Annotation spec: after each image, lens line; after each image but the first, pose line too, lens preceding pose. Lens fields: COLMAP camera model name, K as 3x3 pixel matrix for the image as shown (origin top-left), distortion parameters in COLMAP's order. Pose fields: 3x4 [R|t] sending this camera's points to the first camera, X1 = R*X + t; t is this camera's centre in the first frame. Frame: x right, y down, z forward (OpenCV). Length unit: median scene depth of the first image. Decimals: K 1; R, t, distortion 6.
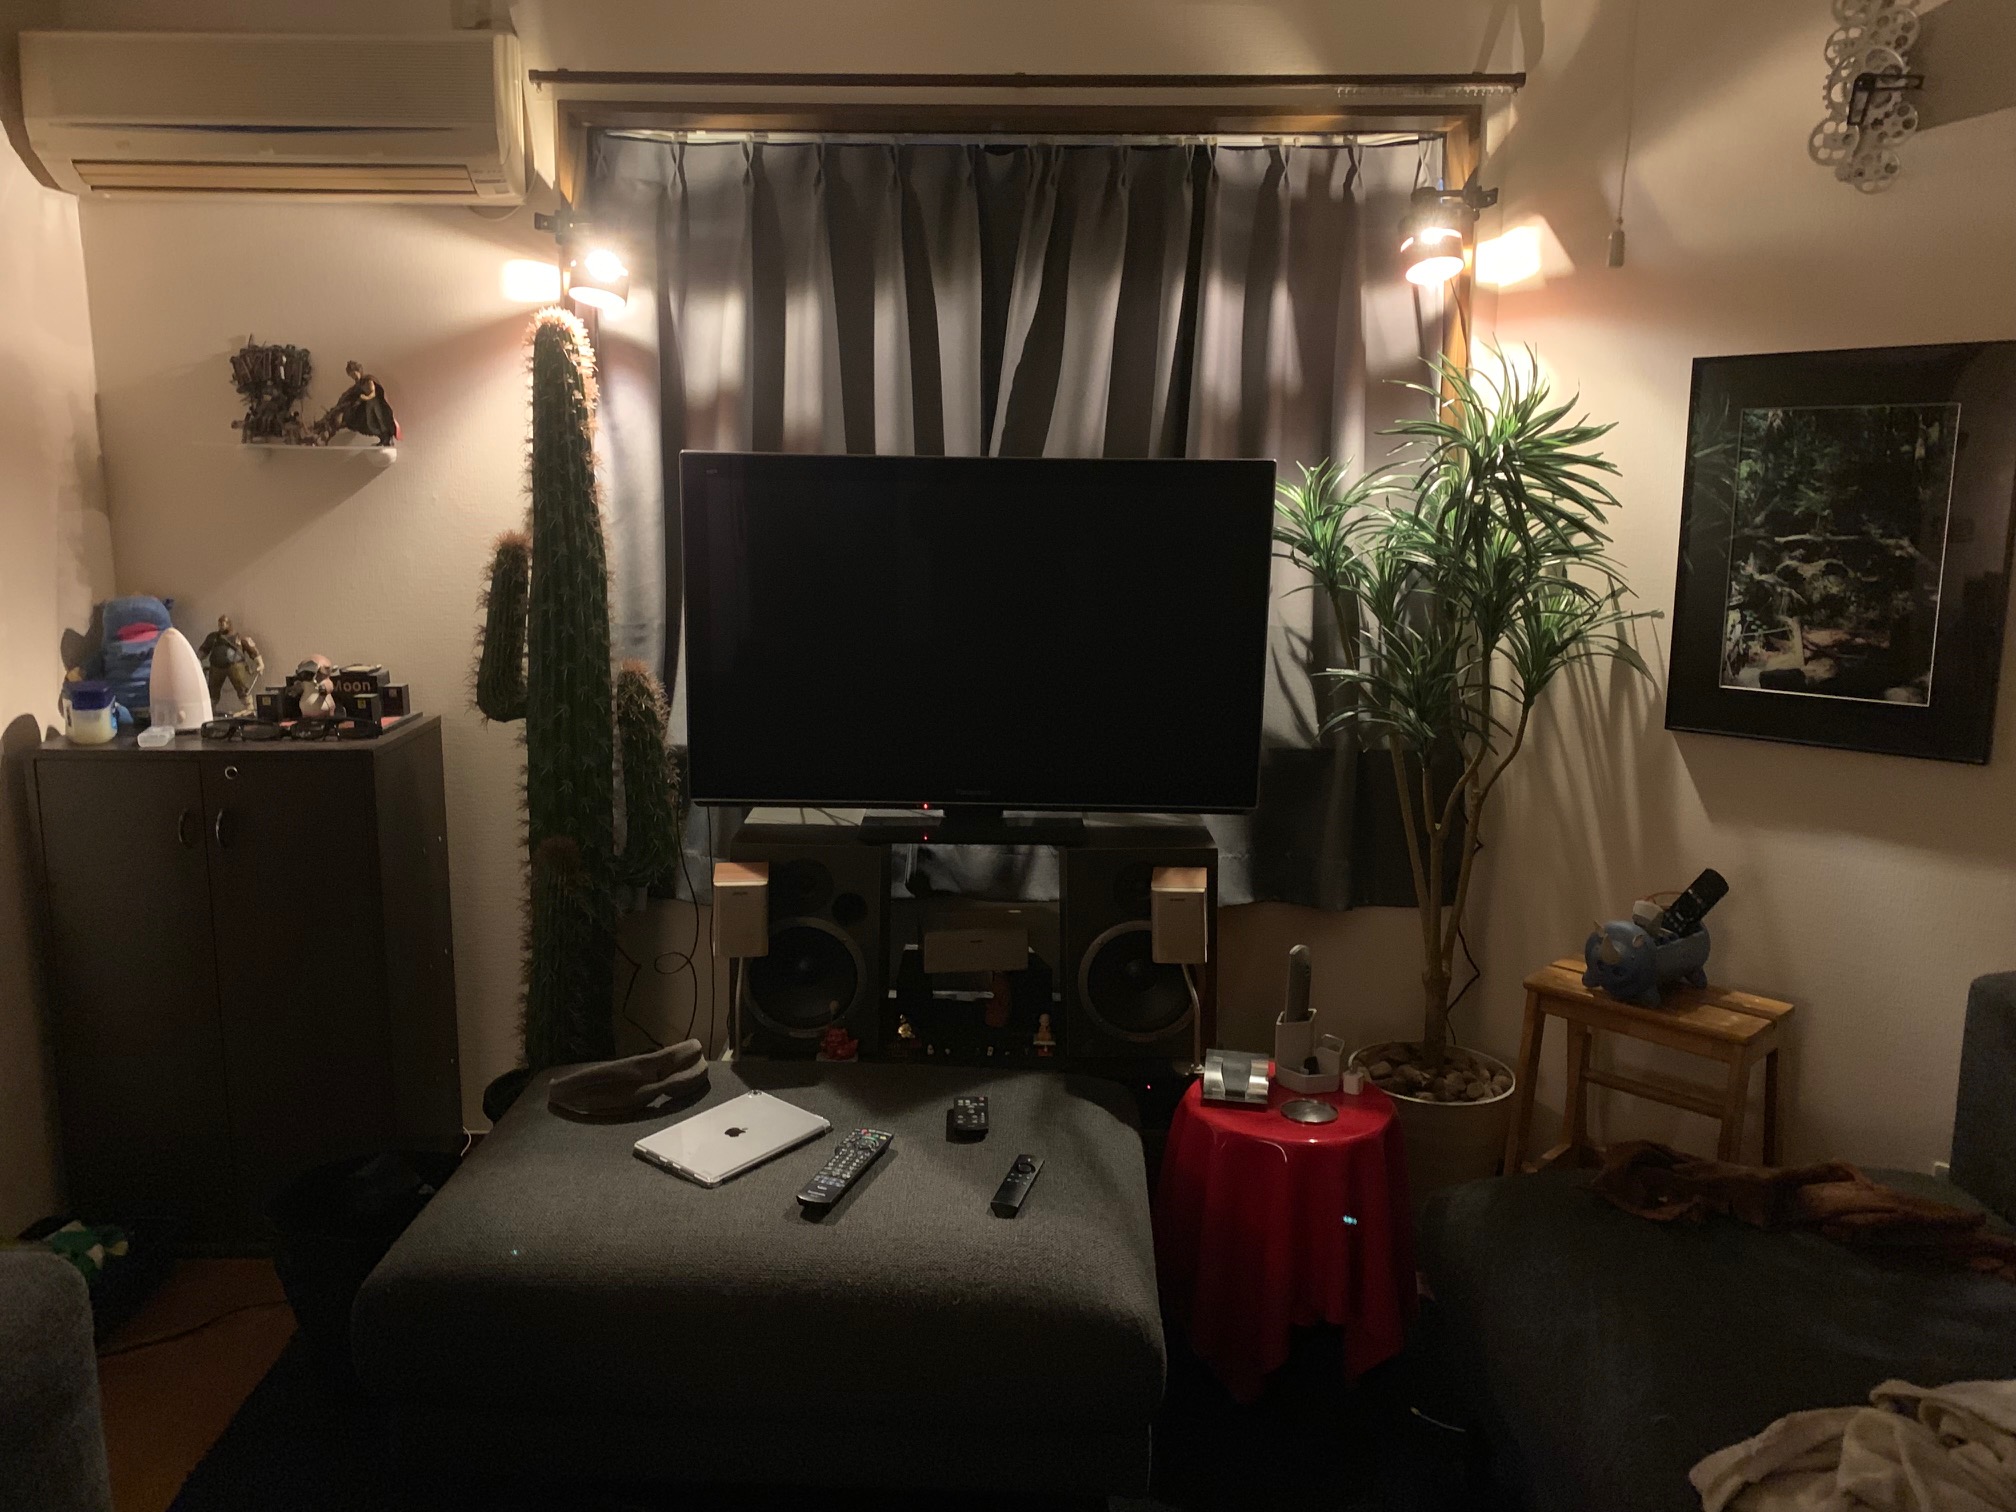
lens RADIAL K [[1551.0, 0, 992.1], [0, 1551.0, 765.4], [0, 0, 1]] dist [0.004443, -0.006894]
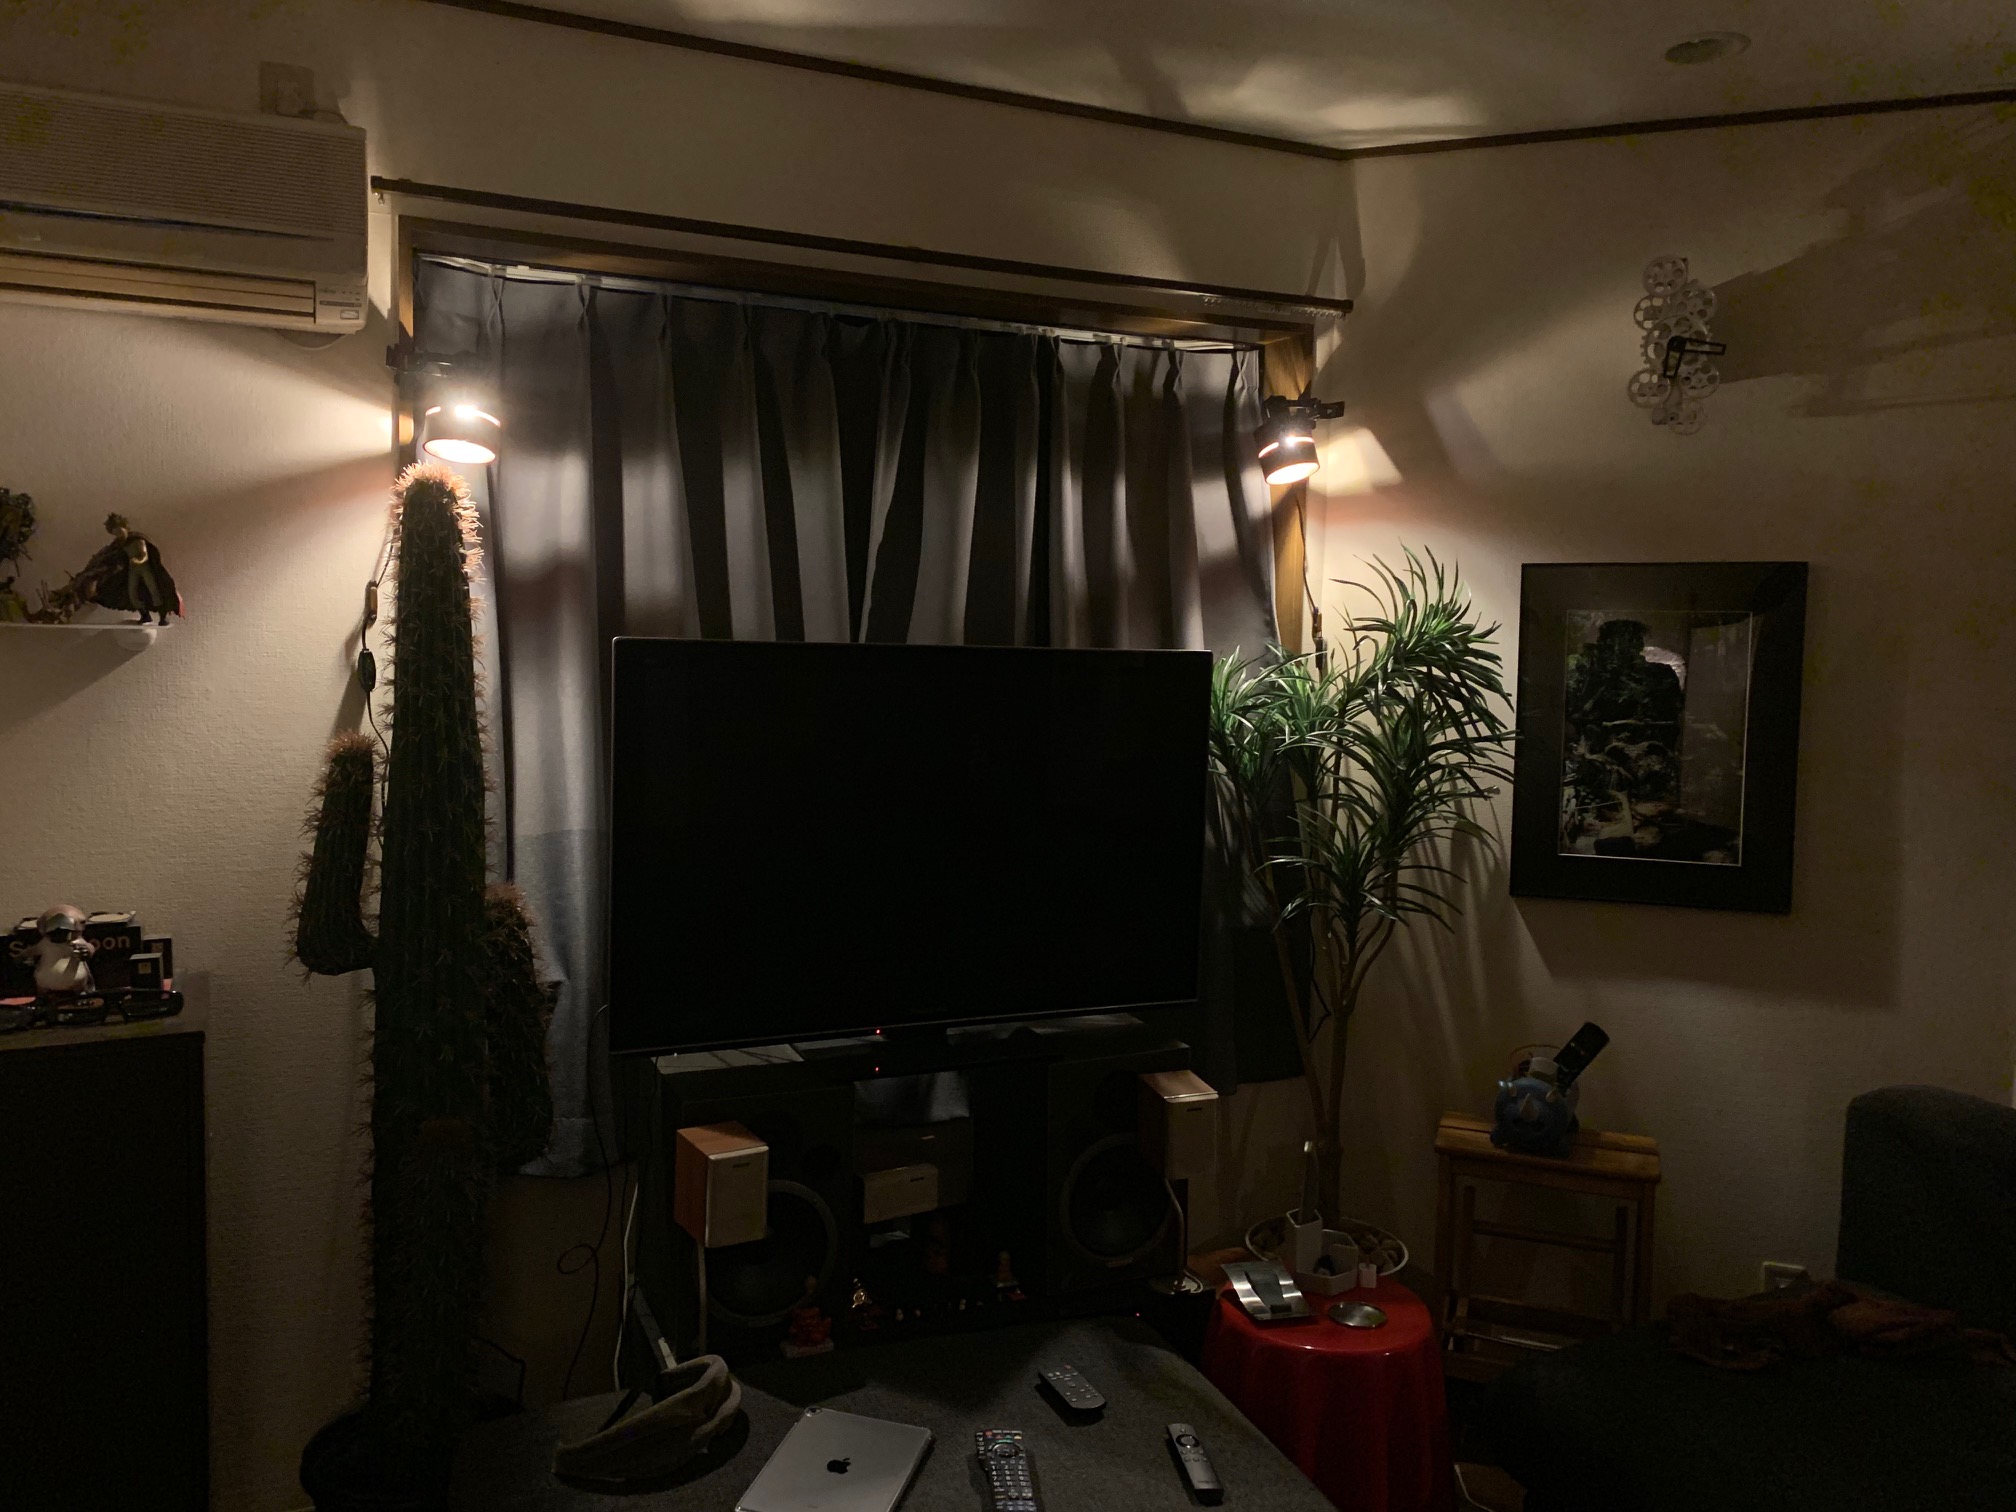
lens RADIAL K [[1551.0, 0, 1008.6], [0, 1551.0, 756.5], [0, 0, 1]] dist [0.004443, -0.006894]
pose [[0.905849, -0.023474, 0.422951, -0.340342], [0.066680, 0.993917, -0.087647, -0.047377], [-0.418320, 0.107598, 0.901904, 0.147884]]
